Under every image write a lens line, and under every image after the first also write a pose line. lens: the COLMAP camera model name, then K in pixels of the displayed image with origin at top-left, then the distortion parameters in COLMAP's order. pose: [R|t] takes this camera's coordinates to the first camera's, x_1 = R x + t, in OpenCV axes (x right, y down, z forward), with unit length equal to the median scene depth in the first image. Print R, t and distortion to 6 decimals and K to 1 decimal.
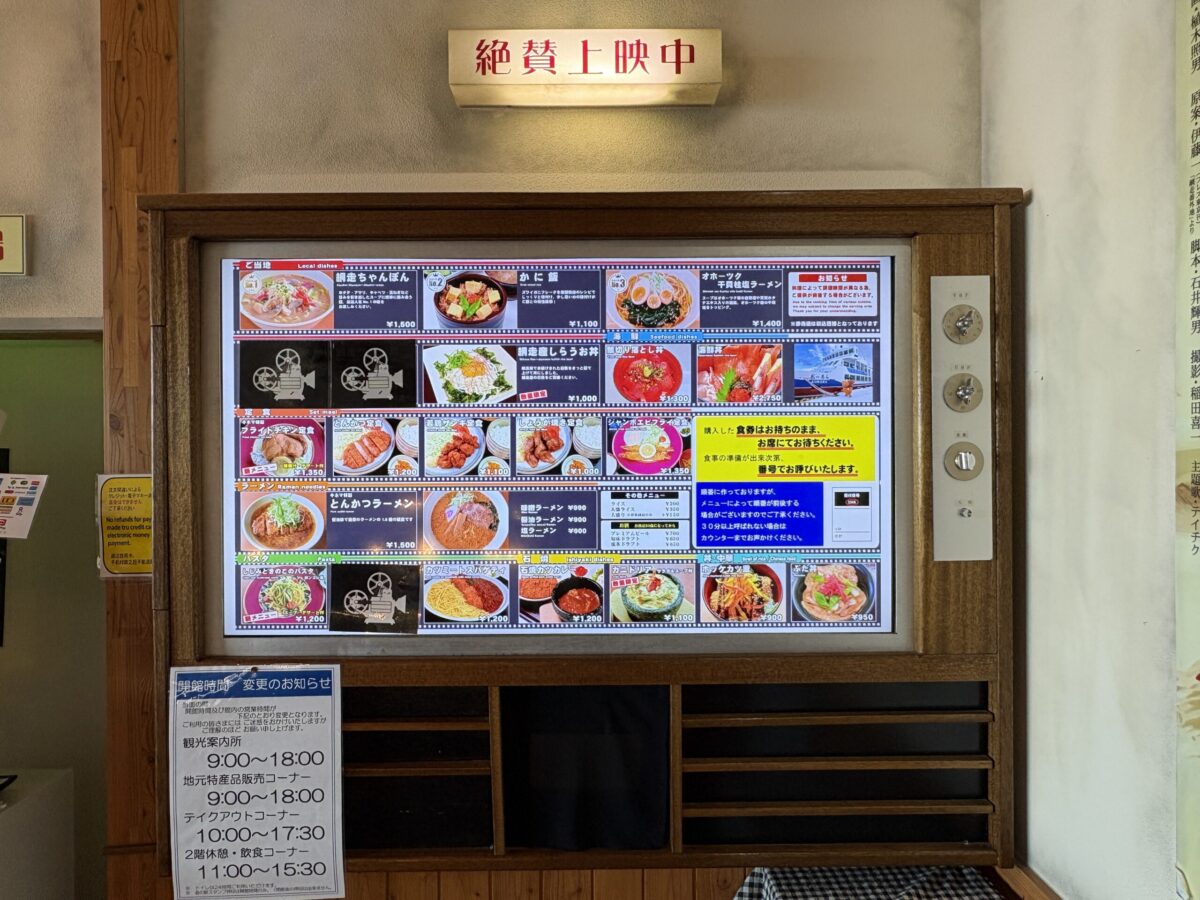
lens RADIAL K [[802.9, 0, 599.3], [0, 802.9, 452.9], [0, 0, 1]] dist [-0.000157, -0.000184]
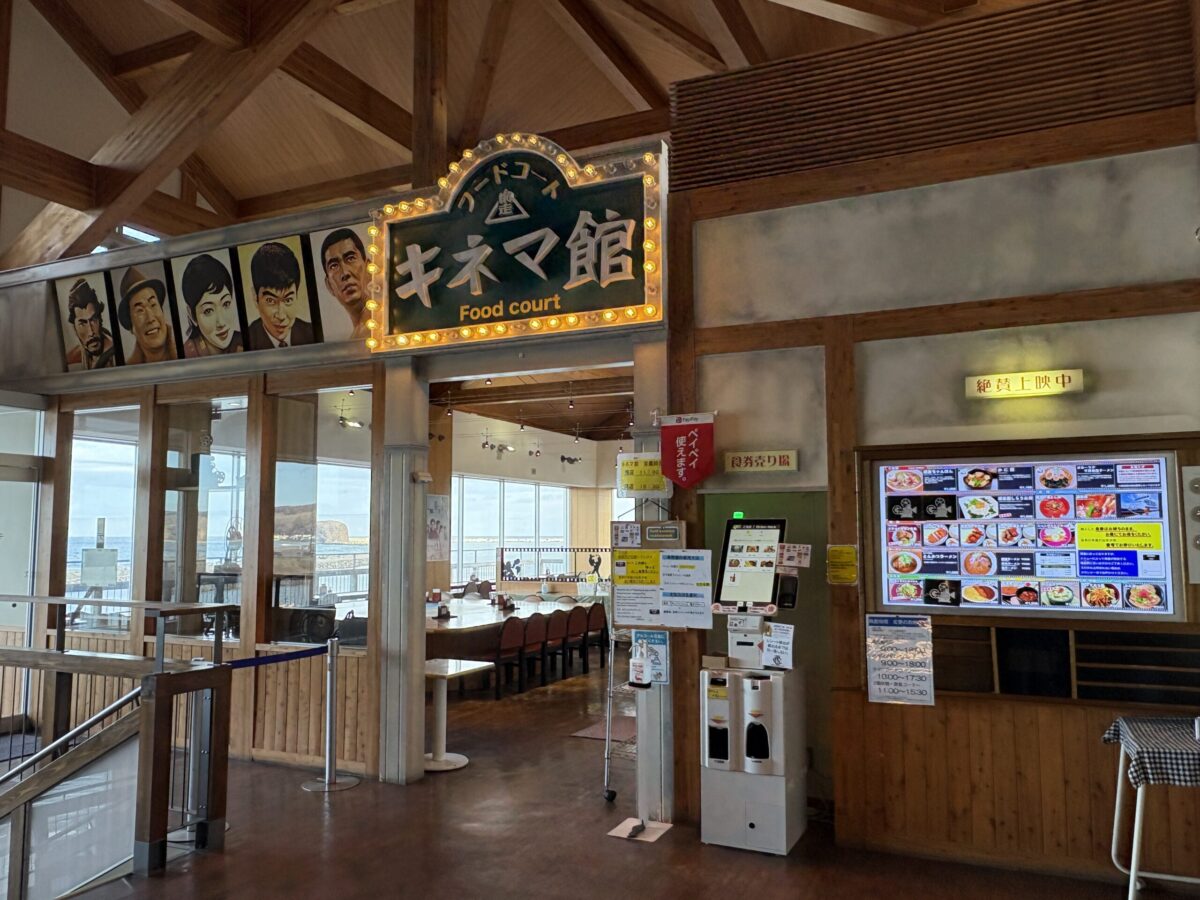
lens RADIAL K [[909.5, 0, 597.8], [0, 909.5, 457.8], [0, 0, 1]] dist [0.005255, 0.006550]
pose [[0.898429, -0.033136, -0.437868, 0.029569], [-0.003126, 0.996641, -0.081836, -0.012193], [0.439109, 0.074892, 0.895307, -2.222885]]
